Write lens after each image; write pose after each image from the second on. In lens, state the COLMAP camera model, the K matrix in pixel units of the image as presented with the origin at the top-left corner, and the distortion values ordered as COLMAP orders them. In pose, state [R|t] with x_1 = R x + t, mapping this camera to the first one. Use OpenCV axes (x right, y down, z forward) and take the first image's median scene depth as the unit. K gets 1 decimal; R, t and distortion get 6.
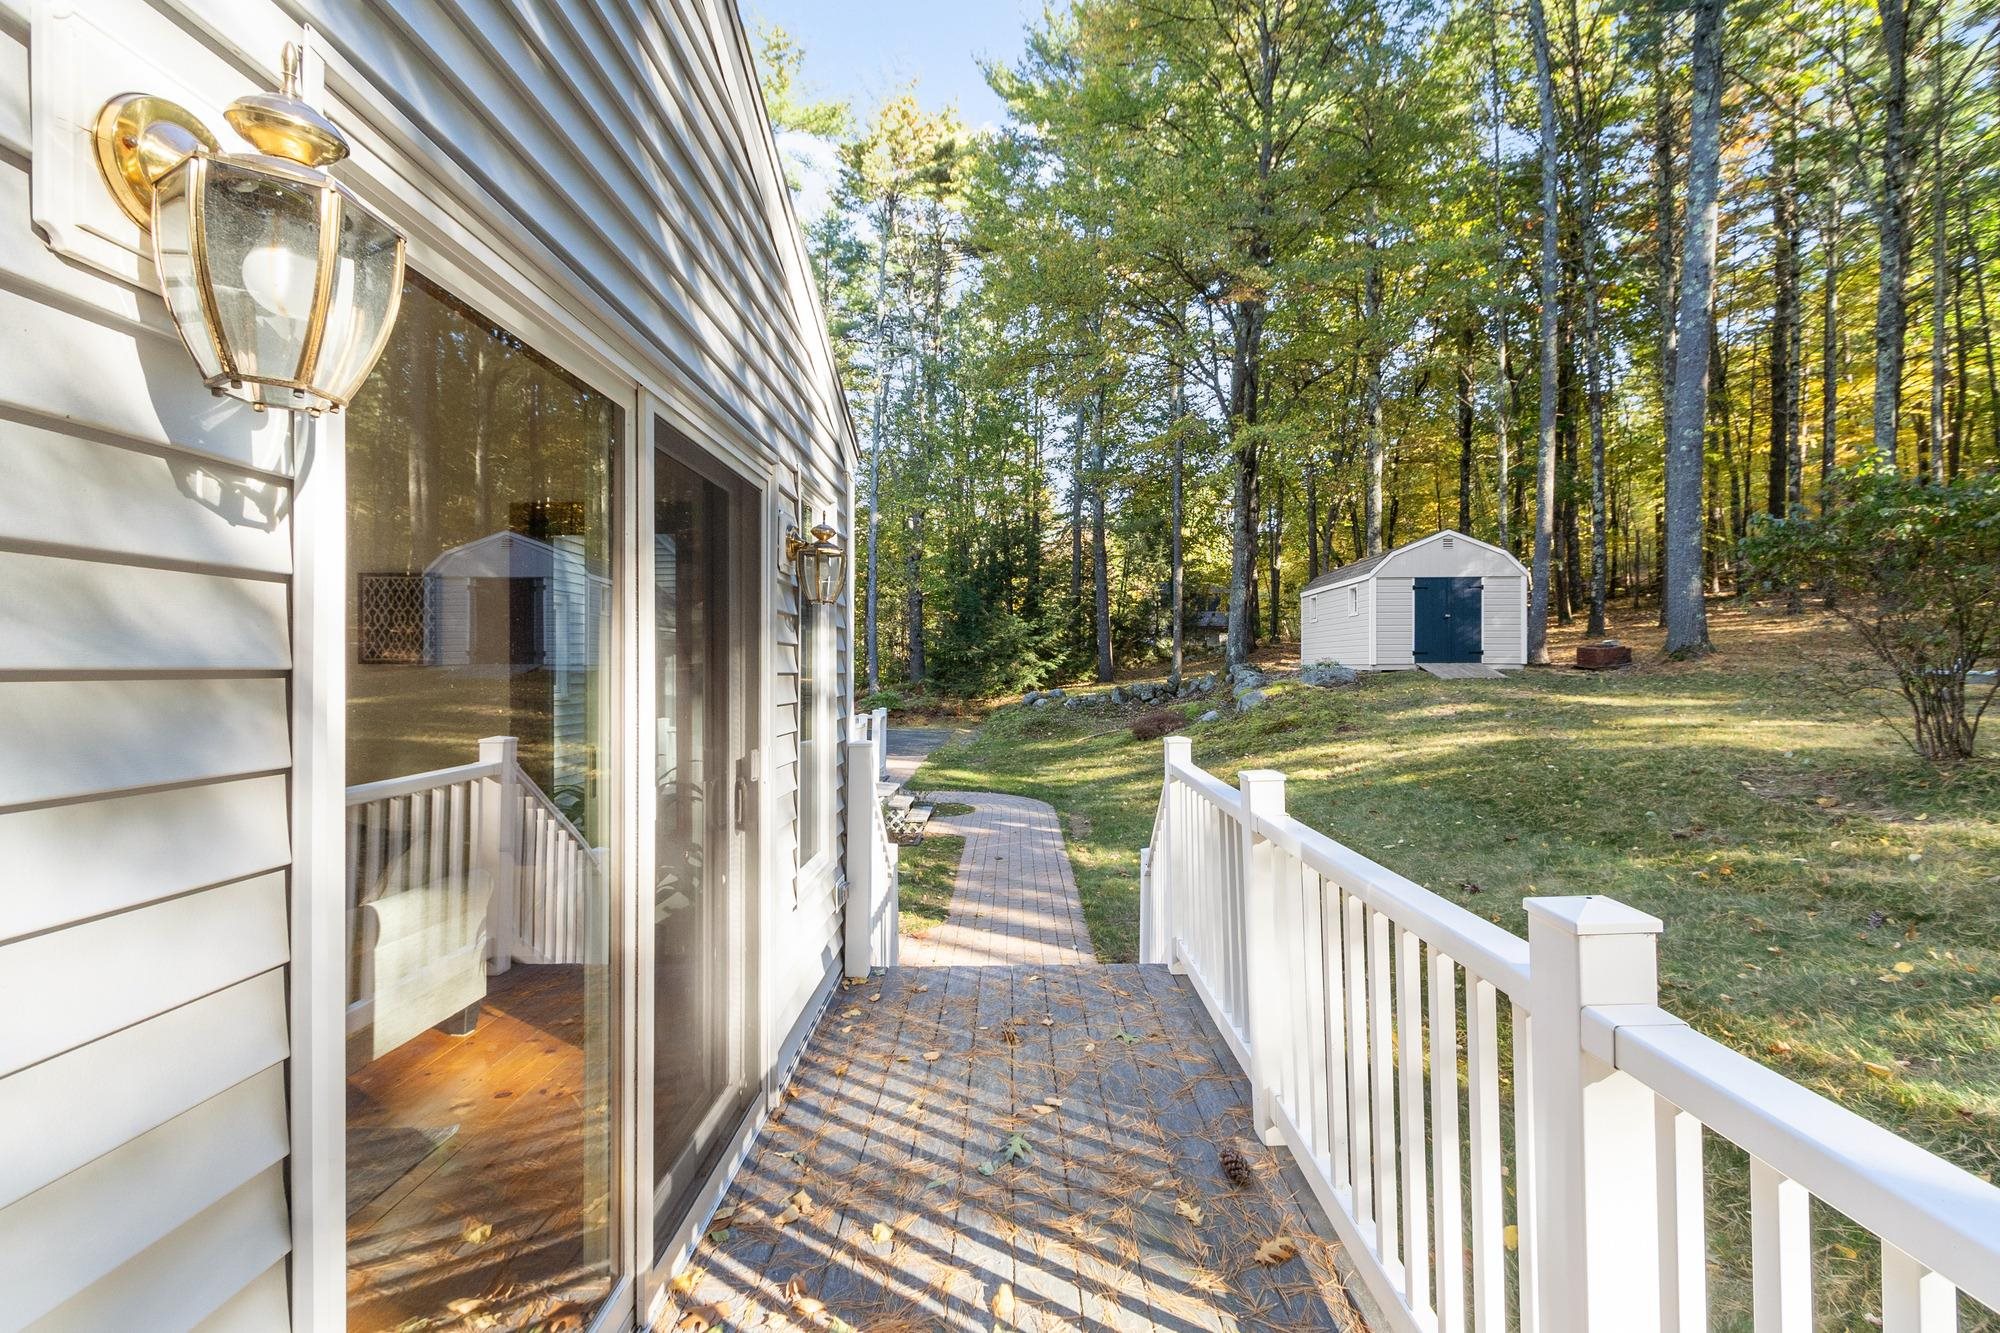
lens RADIAL K [[869.7, 0, 1013.6], [0, 869.7, 667.0], [0, 0, 1]] dist [0.000479, -0.000403]
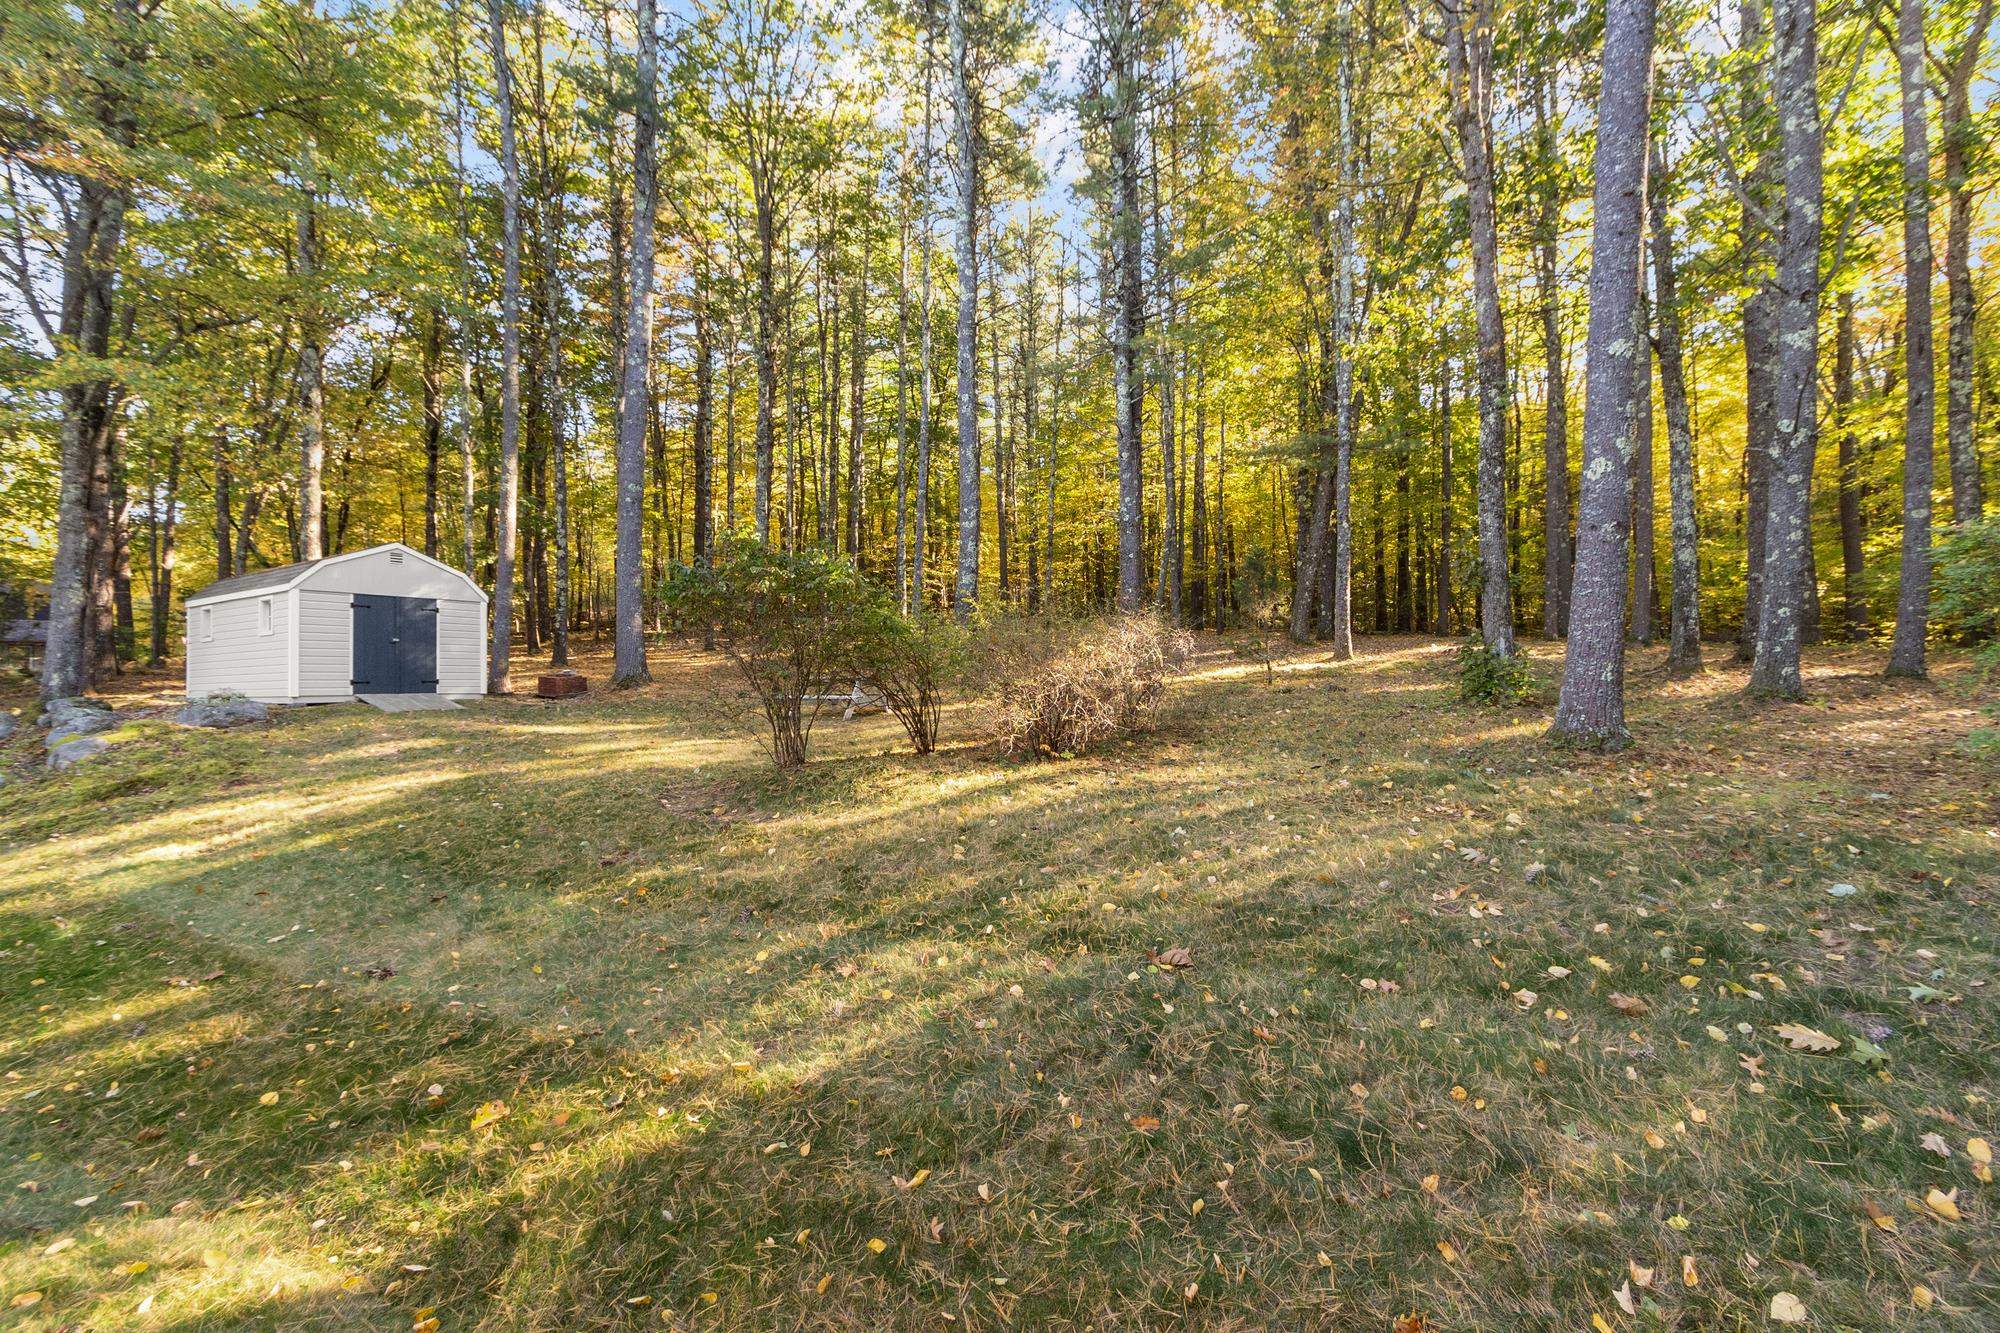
lens RADIAL K [[869.7, 0, 1013.6], [0, 869.7, 667.0], [0, 0, 1]] dist [0.000479, -0.000403]
pose [[0.484684, 0.014511, 0.874569, 0.022141], [0.013618, 0.999616, -0.024133, -0.001176], [-0.874584, 0.023607, 0.484300, 0.017986]]
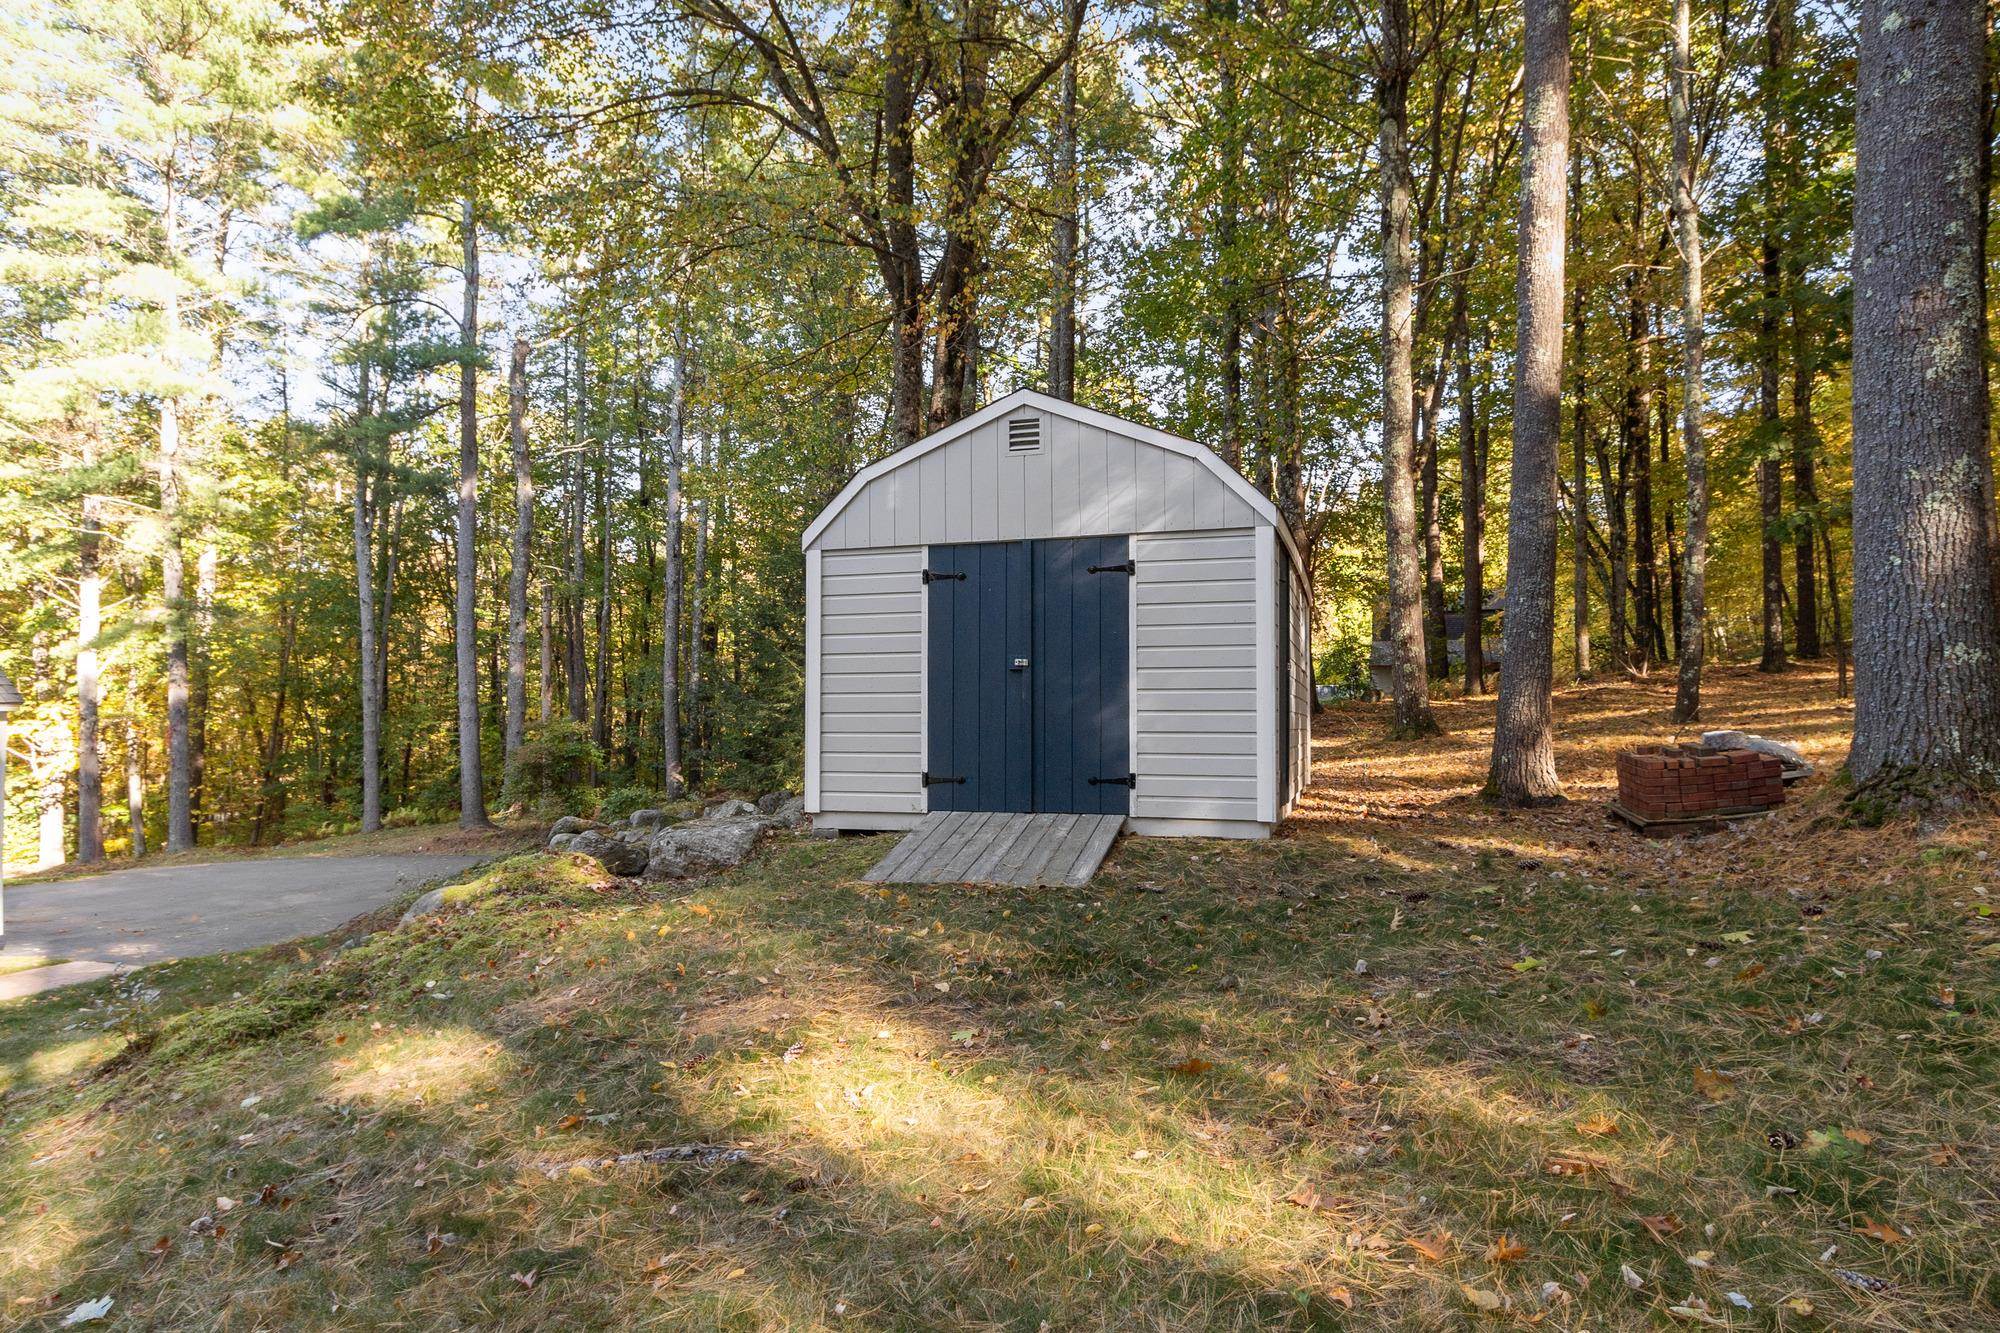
lens RADIAL K [[1177.2, 0, 1001.8], [0, 1177.2, 682.3], [0, 0, 1]] dist [0.003456, 0.000101]
pose [[0.965421, -0.008801, -0.260549, 0.413769], [0.000569, 0.999499, -0.031655, -0.026236], [0.260697, 0.030412, 0.964942, 0.403662]]
